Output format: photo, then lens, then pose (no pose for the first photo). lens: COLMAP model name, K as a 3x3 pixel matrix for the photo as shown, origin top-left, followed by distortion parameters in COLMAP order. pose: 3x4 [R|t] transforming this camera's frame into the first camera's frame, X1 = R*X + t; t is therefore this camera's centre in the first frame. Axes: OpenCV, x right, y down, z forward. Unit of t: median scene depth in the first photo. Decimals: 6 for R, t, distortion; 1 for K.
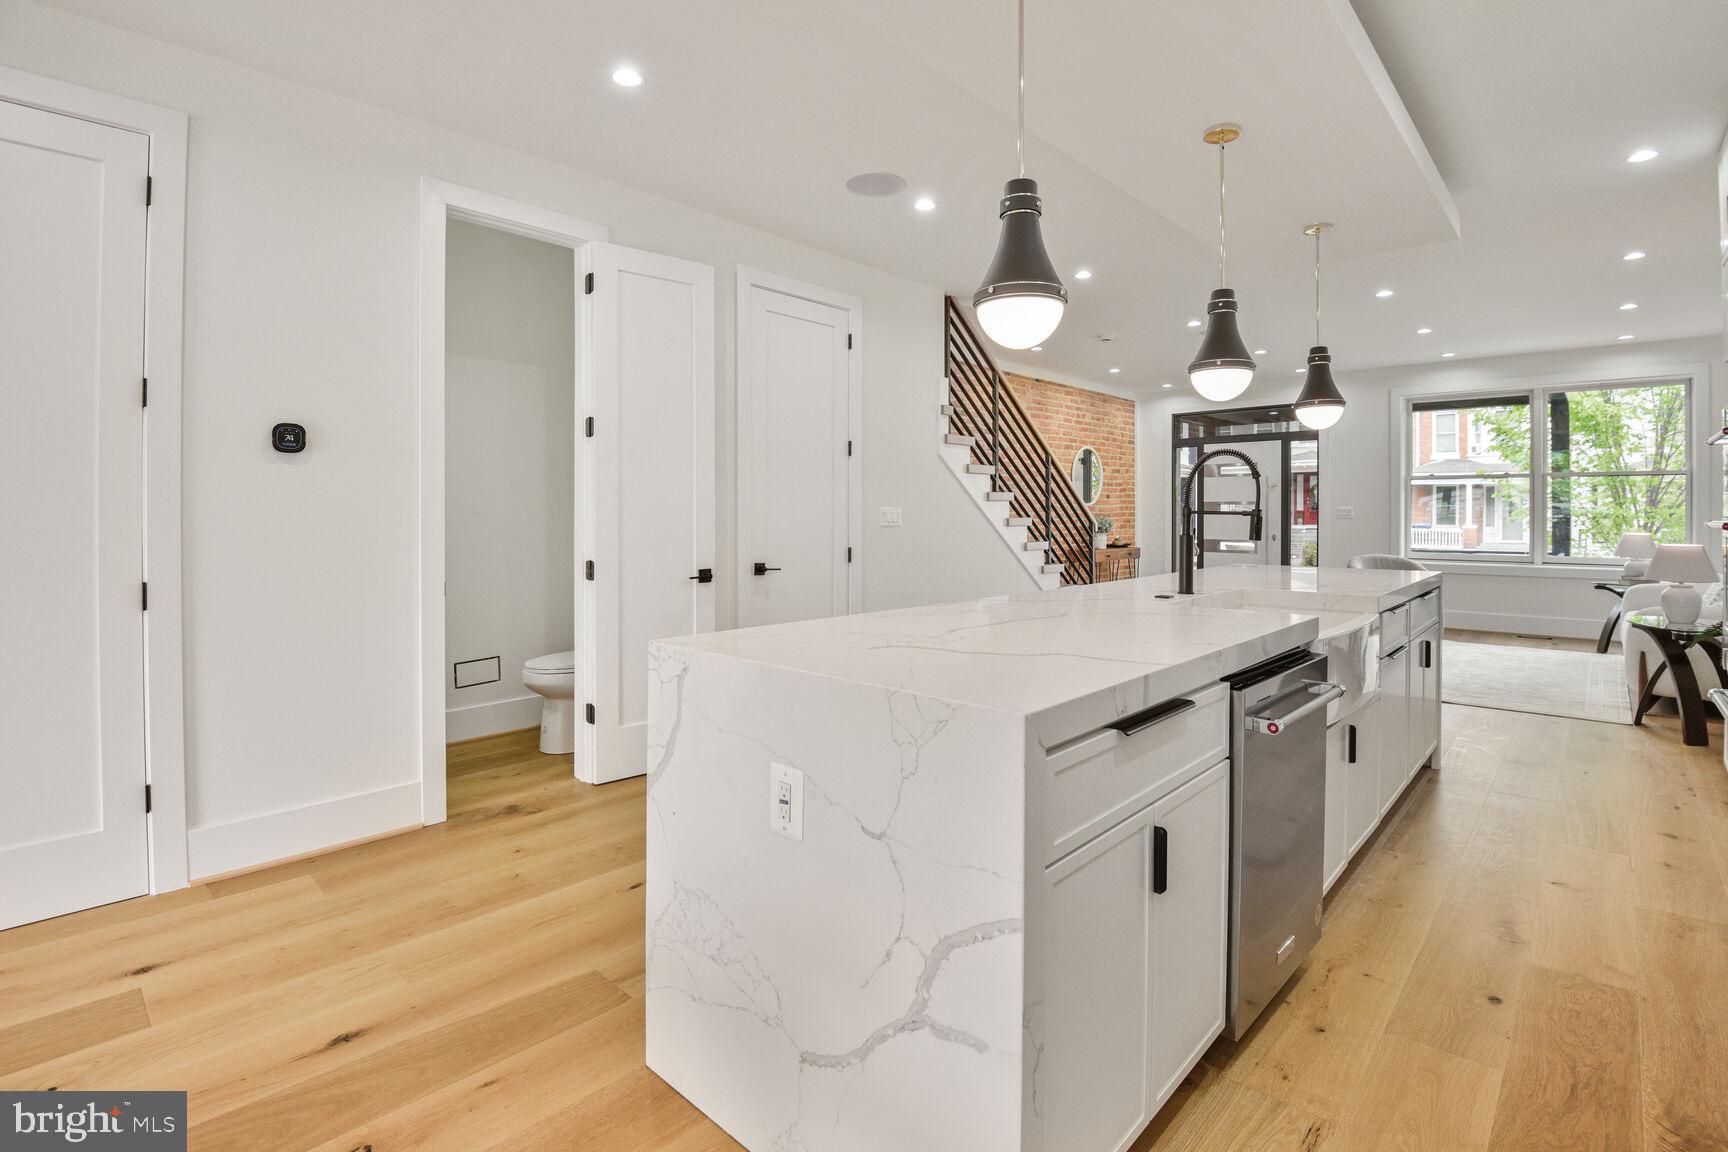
lens RADIAL K [[806.3, 0, 901.7], [0, 806.3, 517.0], [0, 0, 1]] dist [-0.021935, -0.000725]
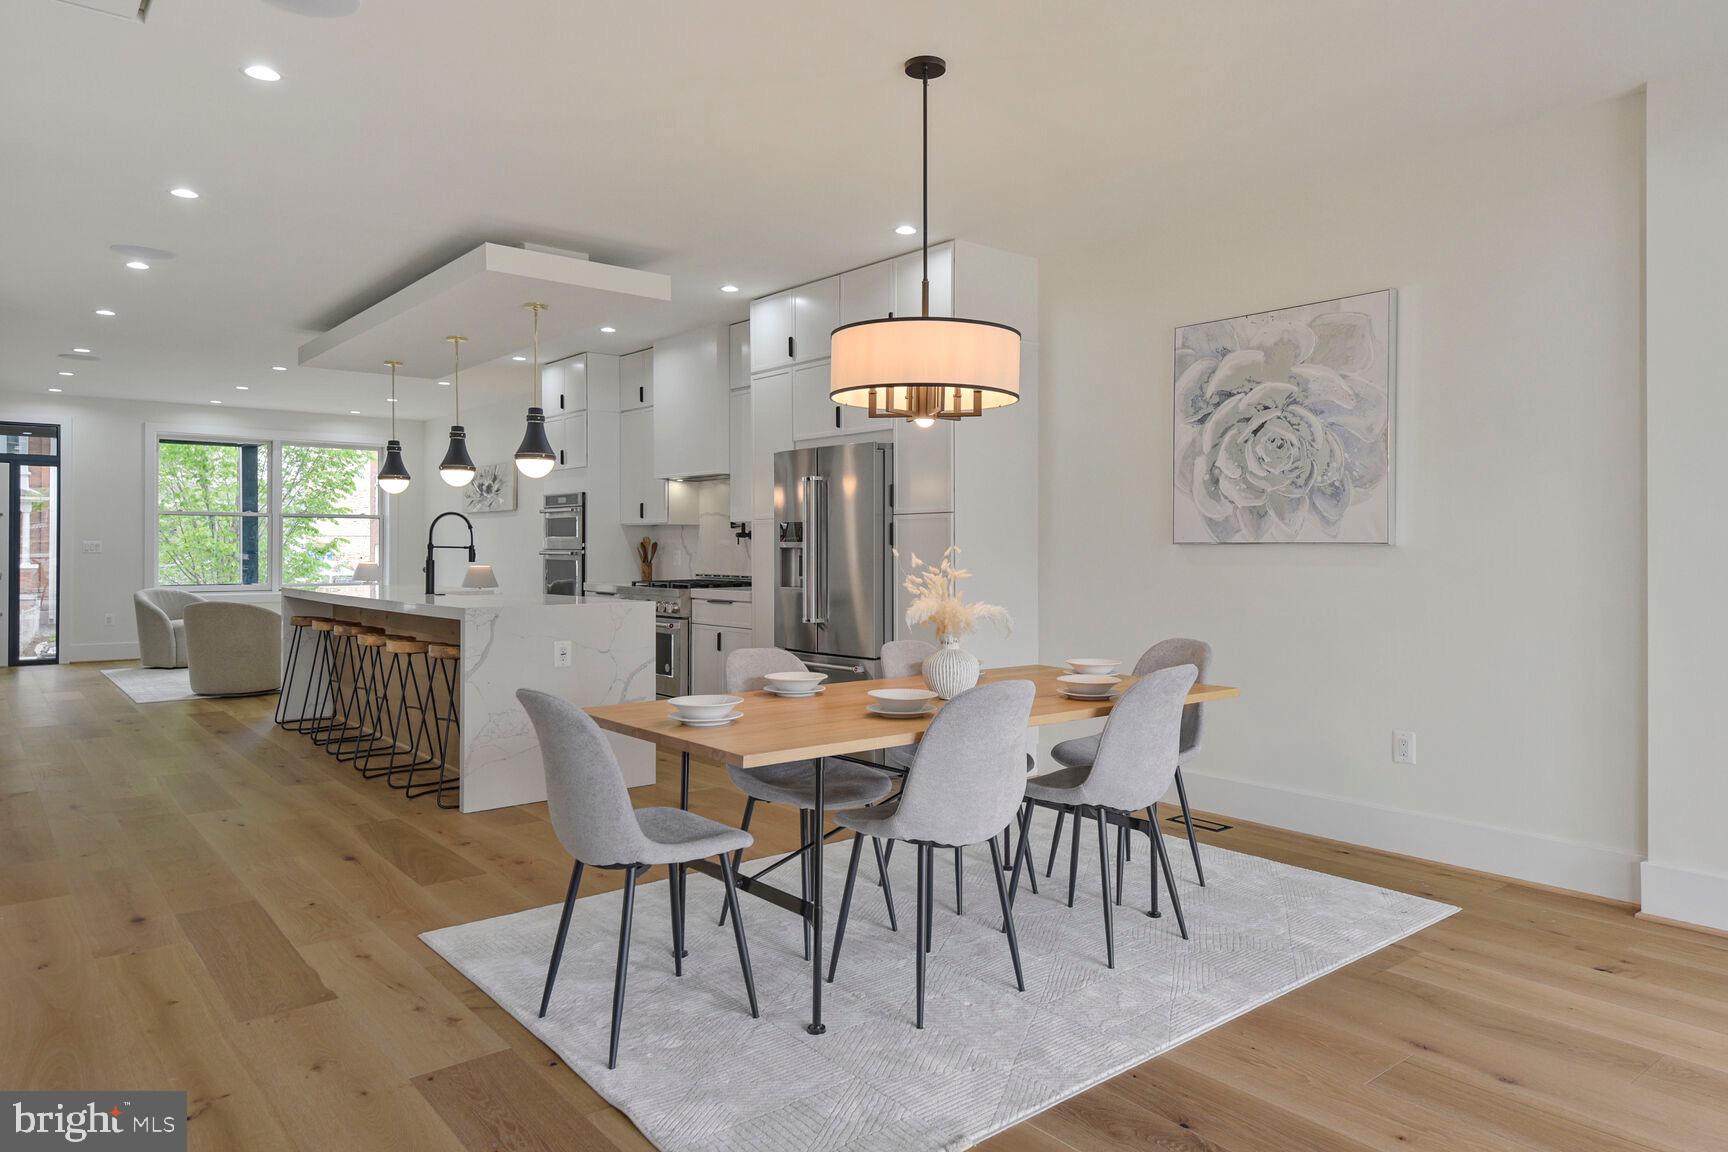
lens RADIAL K [[1098.8, 0, 873.5], [0, 1098.8, 546.7], [0, 0, 1]] dist [0.025602, 0.000477]
pose [[0.153420, -0.000122, 0.988161, -0.592521], [0.005196, 0.999986, -0.000683, 0.000167], [-0.988147, 0.005239, 0.153418, -0.097753]]
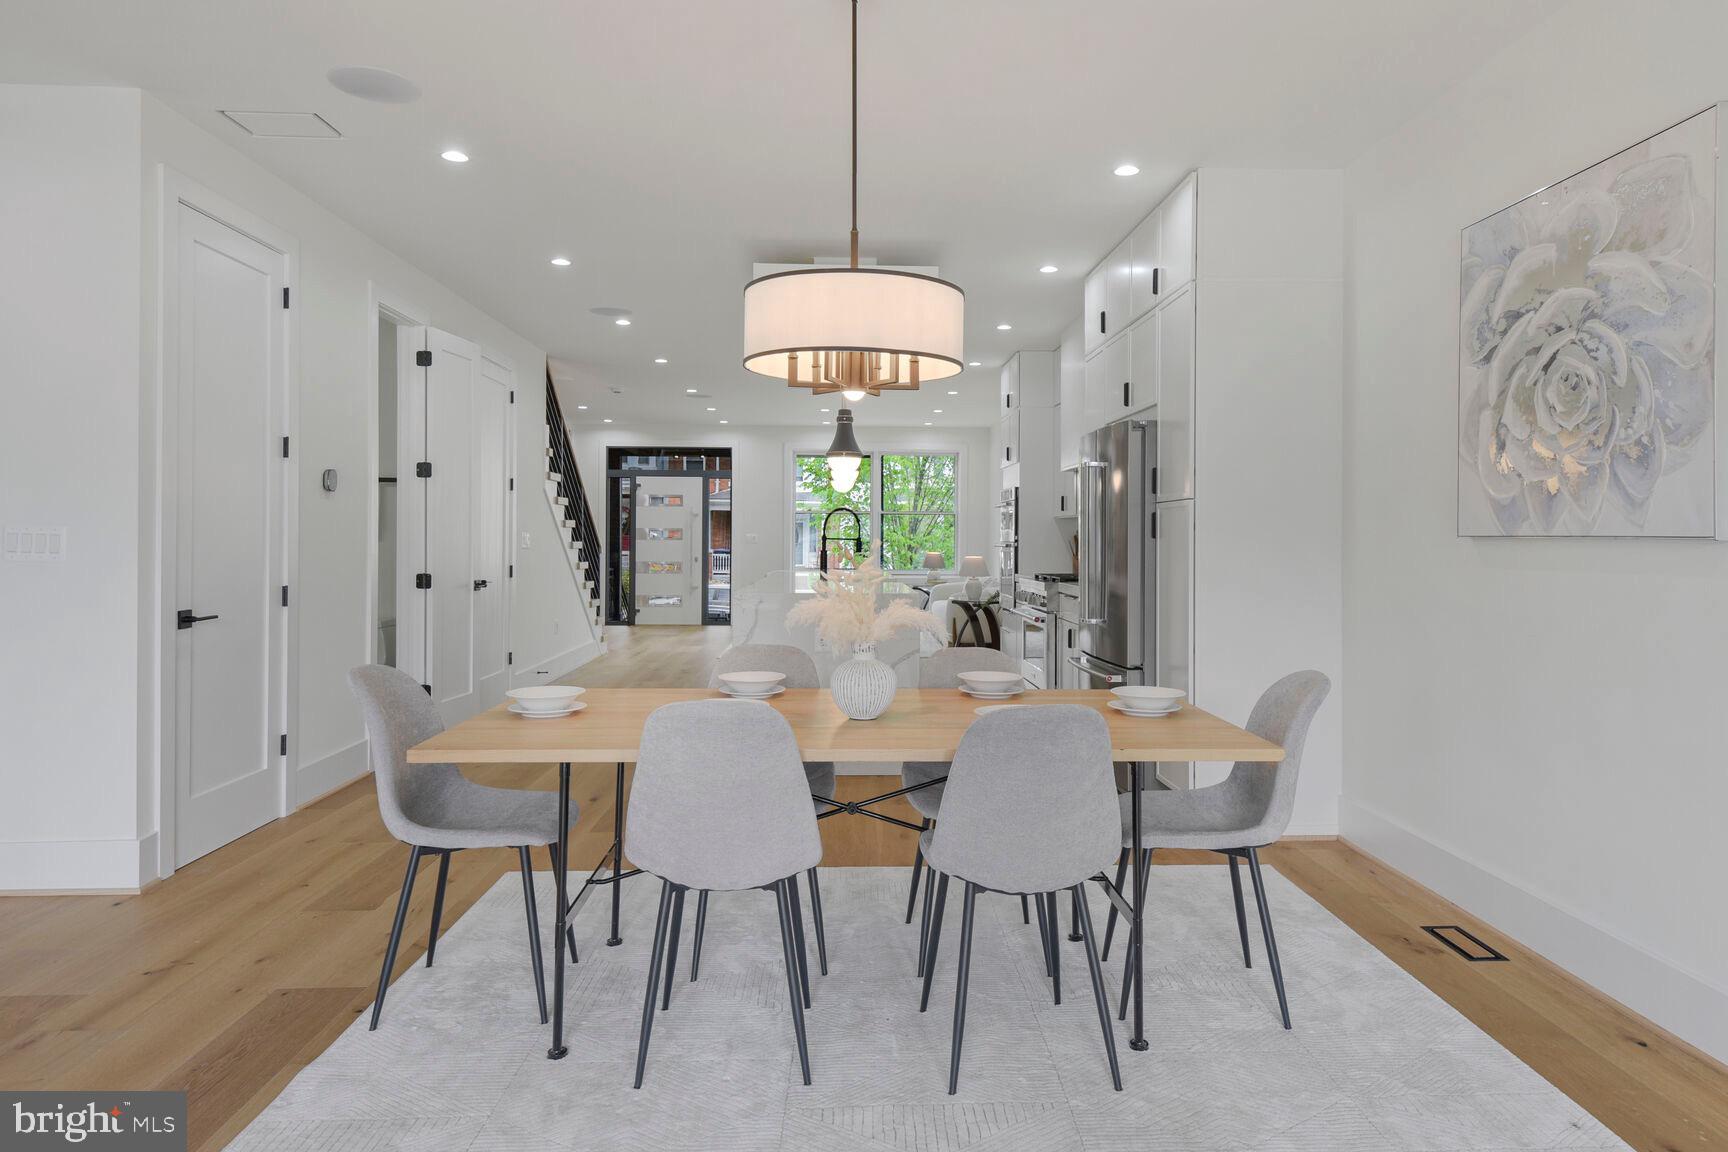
lens RADIAL K [[1039.2, 0, 891.2], [0, 1039.2, 537.7], [0, 0, 1]] dist [0.049699, -0.038626]
pose [[0.713425, 0.004552, 0.700717, -0.418463], [-0.001656, 0.999987, -0.004811, 0.001341], [-0.700729, 0.002272, 0.713424, -0.294074]]
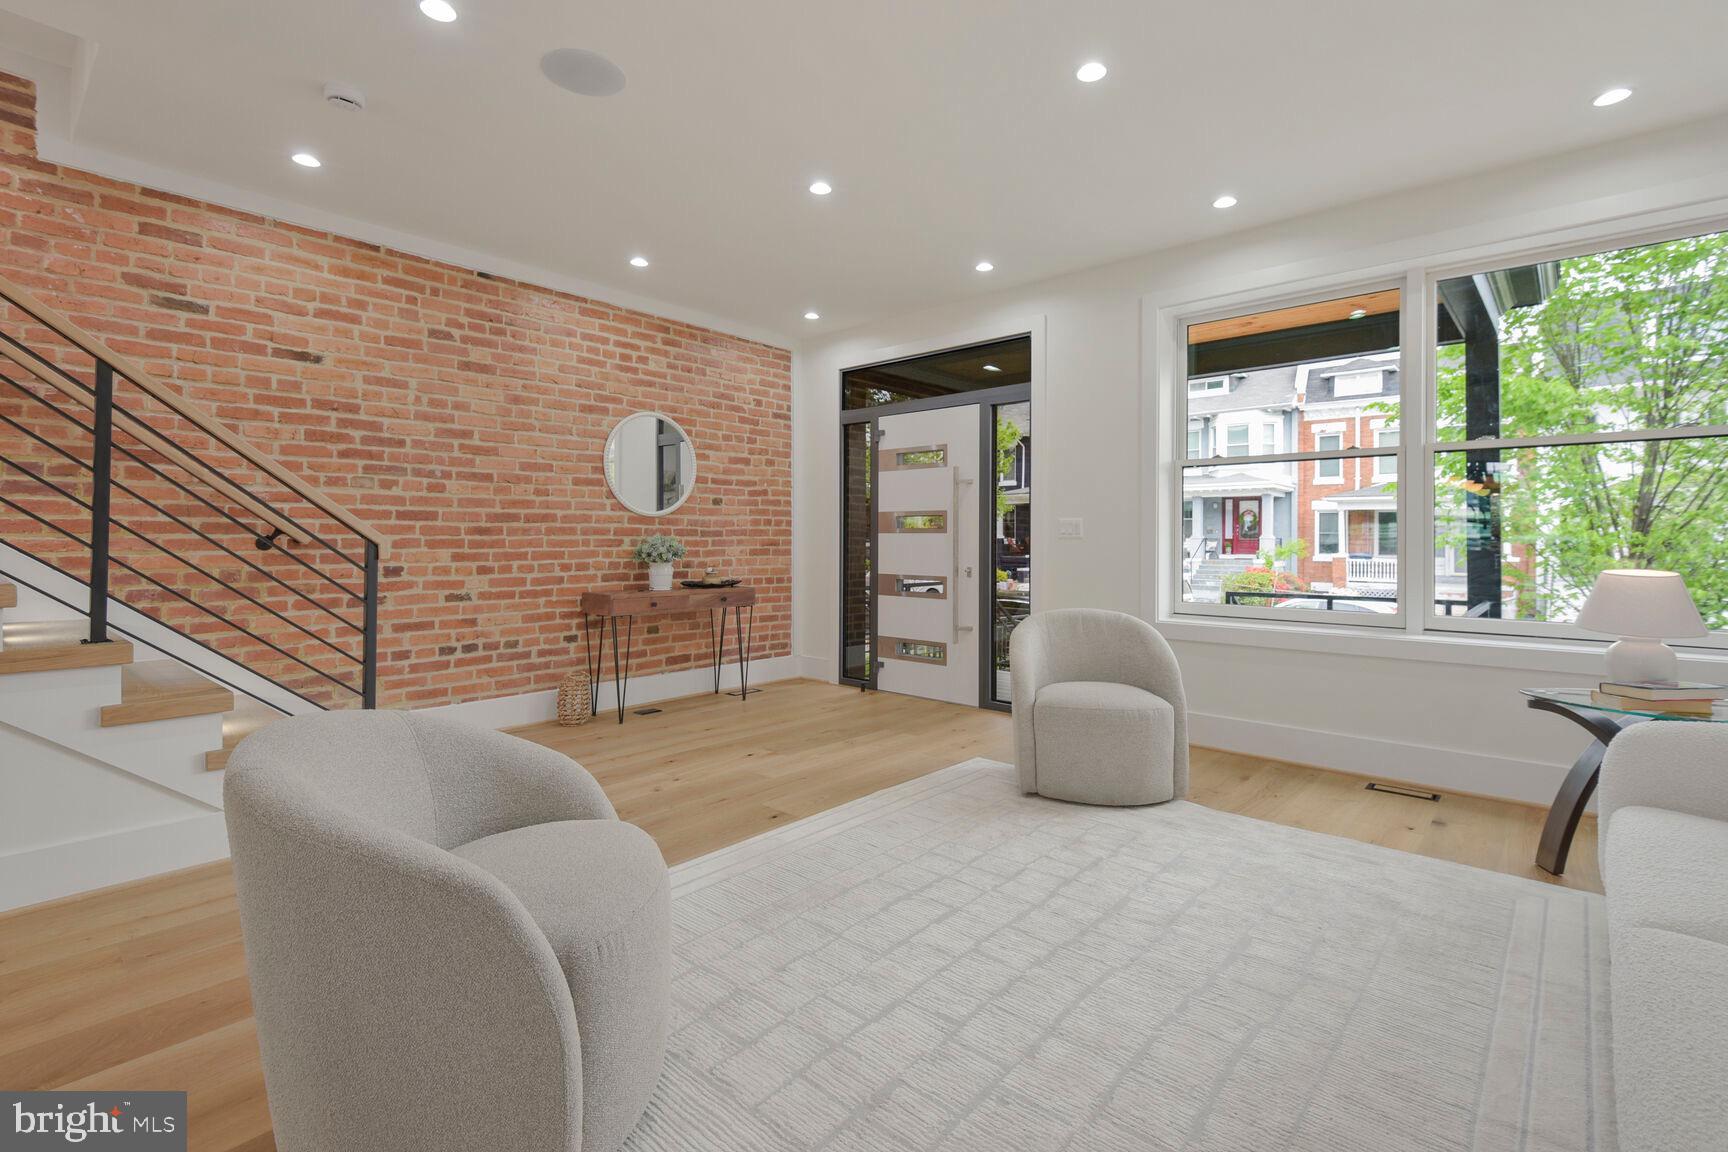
lens RADIAL K [[790.3, 0, 853.3], [0, 790.3, 534.2], [0, 0, 1]] dist [0.027942, -0.023515]
pose [[0.999992, 0.003676, -0.001729, 0.400270], [-0.003701, 0.999883, -0.014872, 0.007697], [0.001674, 0.014878, 0.999888, 0.461346]]
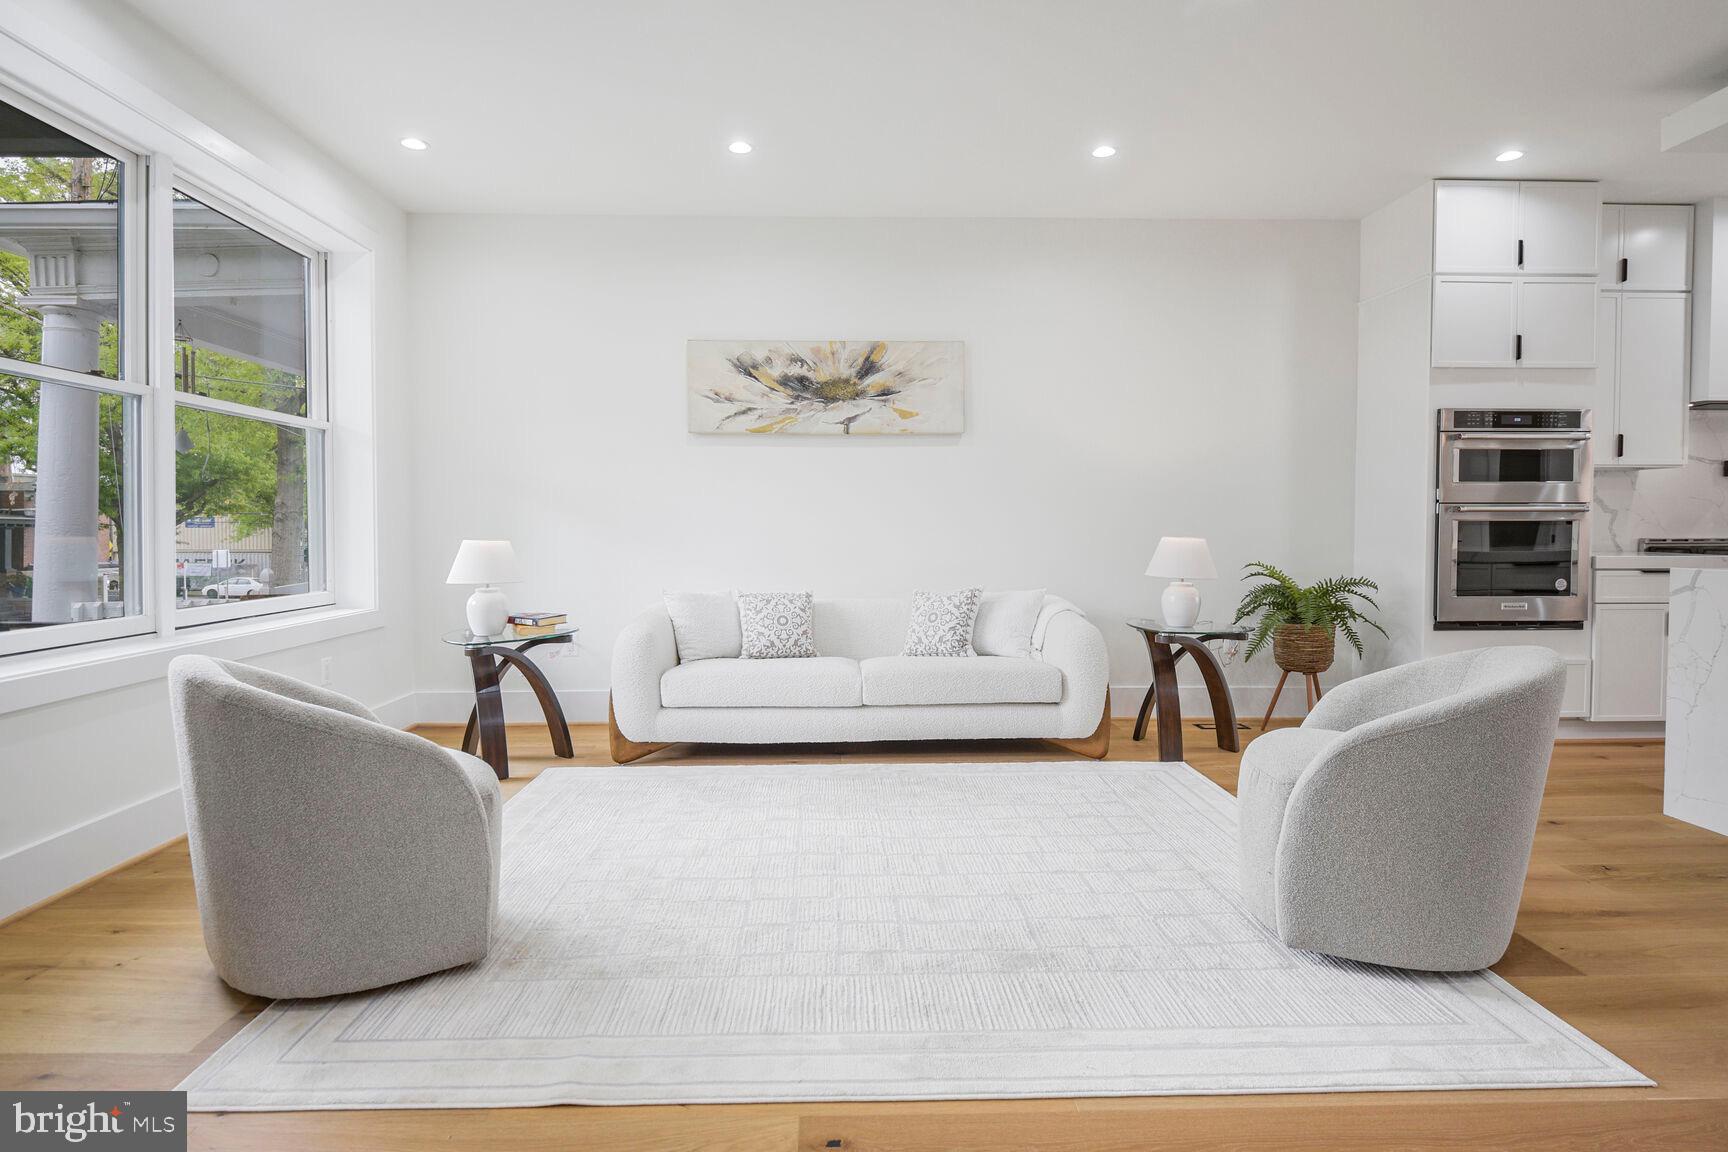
lens RADIAL K [[922.1, 0, 864.5], [0, 922.1, 538.1], [0, 0, 1]] dist [0.034652, -0.031537]
pose [[-0.679449, -0.012681, 0.733613, 0.233905], [0.005604, 0.999732, 0.022471, 0.005785], [-0.733701, 0.019379, -0.679196, 0.938815]]
